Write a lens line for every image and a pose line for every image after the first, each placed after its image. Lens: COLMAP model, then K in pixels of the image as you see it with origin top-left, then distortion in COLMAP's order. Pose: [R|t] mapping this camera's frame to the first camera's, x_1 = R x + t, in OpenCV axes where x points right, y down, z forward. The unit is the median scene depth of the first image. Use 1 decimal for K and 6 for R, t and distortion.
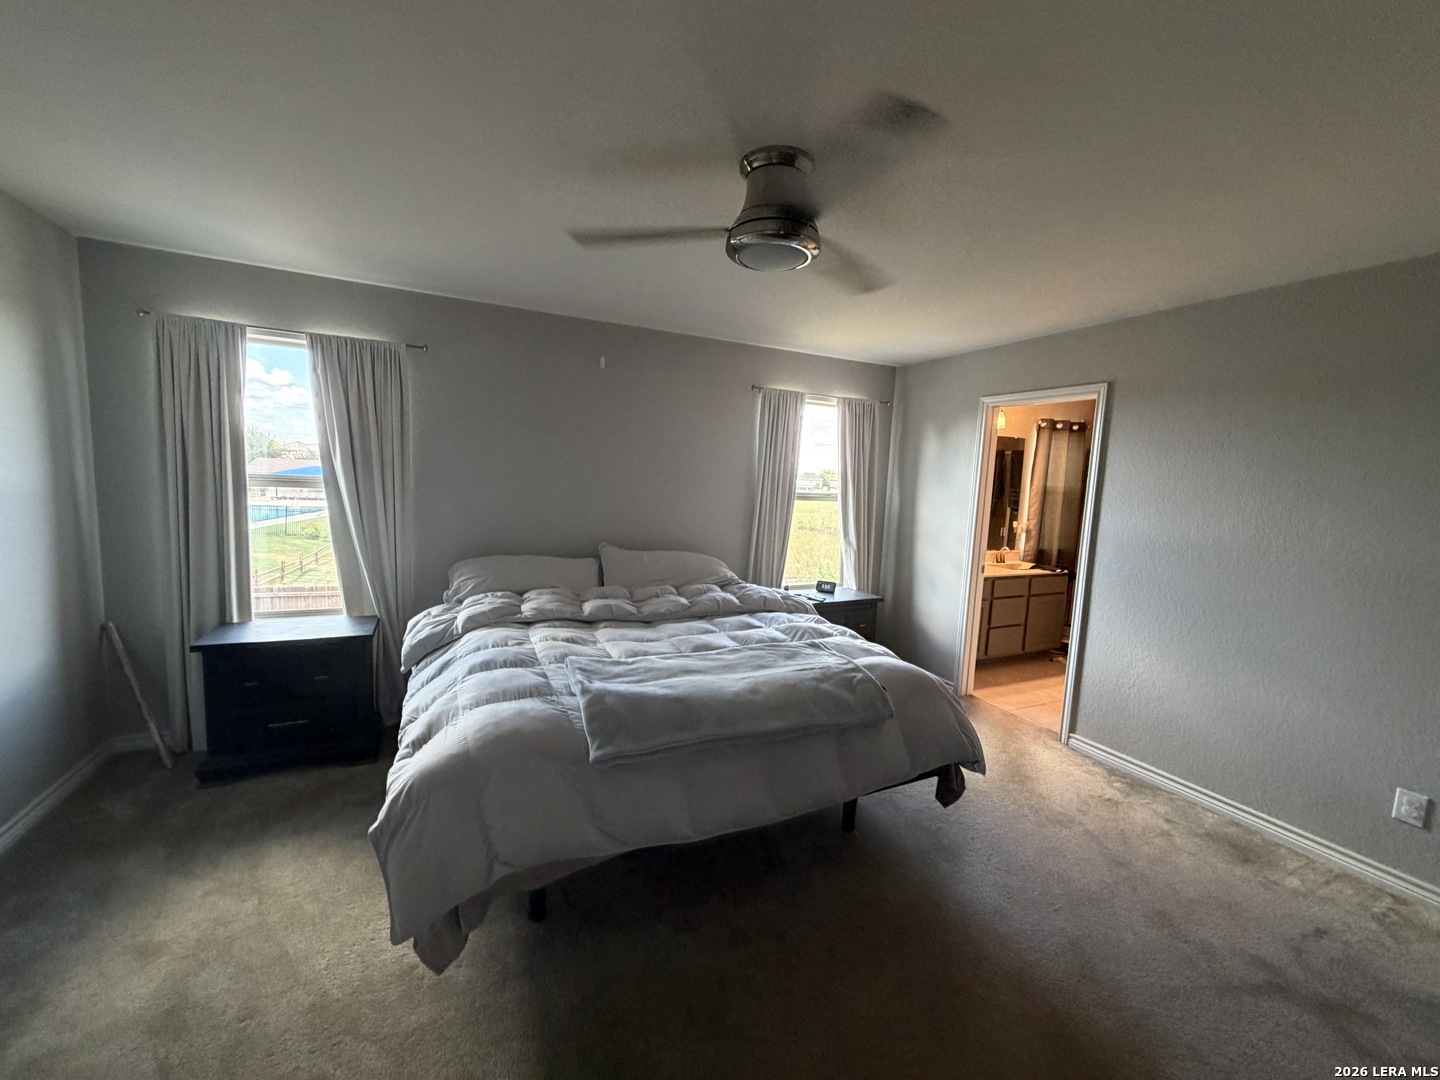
lens RADIAL K [[579.9, 0, 718.4], [0, 579.9, 535.5], [0, 0, 1]] dist [0.001671, 0.000183]
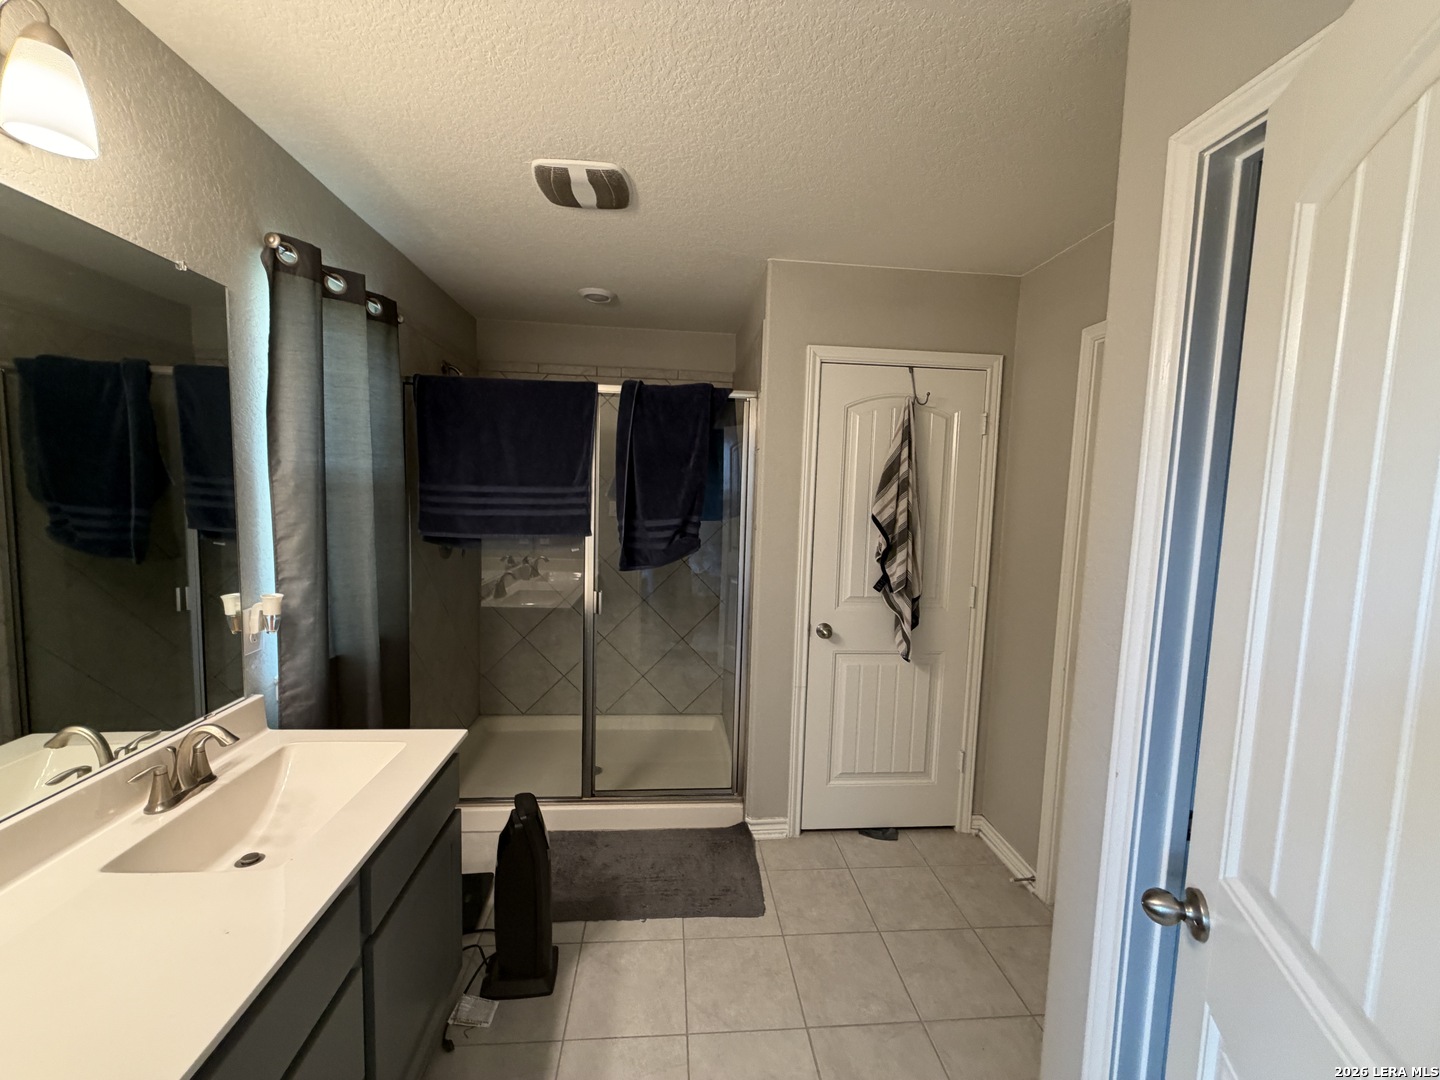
lens RADIAL K [[573.5, 0, 720.0], [0, 573.5, 540.0], [0, 0, 1]] dist [-0.000544, -0.000309]
pose [[0.353140, -0.113545, 0.928655, 0.345142], [0.084235, 0.992435, 0.089311, -0.054975], [-0.931771, 0.046686, 0.360033, 0.685712]]
